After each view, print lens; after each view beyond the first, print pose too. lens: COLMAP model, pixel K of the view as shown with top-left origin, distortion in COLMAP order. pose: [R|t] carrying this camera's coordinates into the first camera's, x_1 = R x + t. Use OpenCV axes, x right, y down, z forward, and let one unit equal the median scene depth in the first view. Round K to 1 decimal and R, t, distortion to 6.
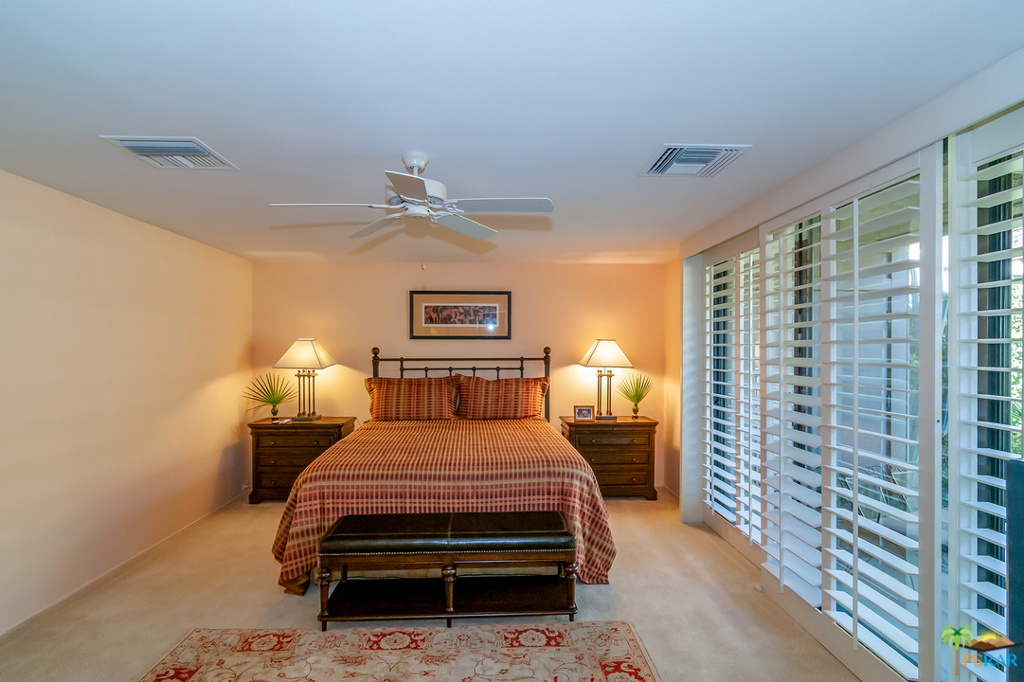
lens RADIAL K [[518.2, 0, 511.6], [0, 518.2, 349.3], [0, 0, 1]] dist [-0.001911, -0.000440]
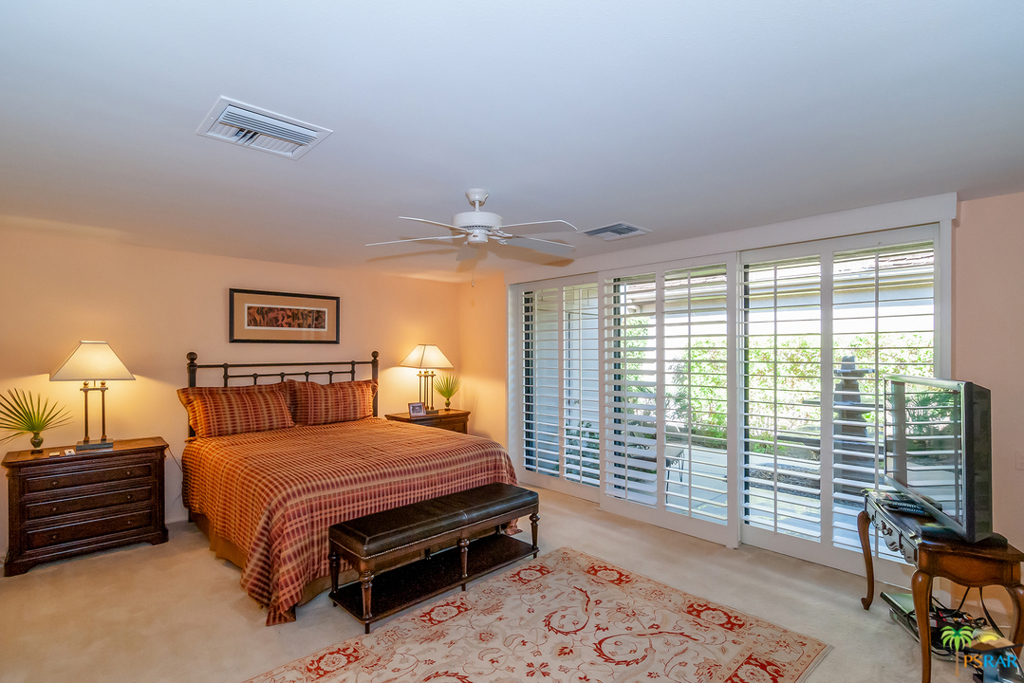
lens RADIAL K [[492.7, 0, 512.2], [0, 492.7, 349.5], [0, 0, 1]] dist [-0.000305, -0.000174]
pose [[0.750830, 0.000558, 0.660495, -0.401715], [0.003750, 0.999980, -0.005108, -0.001985], [-0.660485, 0.006312, 0.750813, 0.045443]]
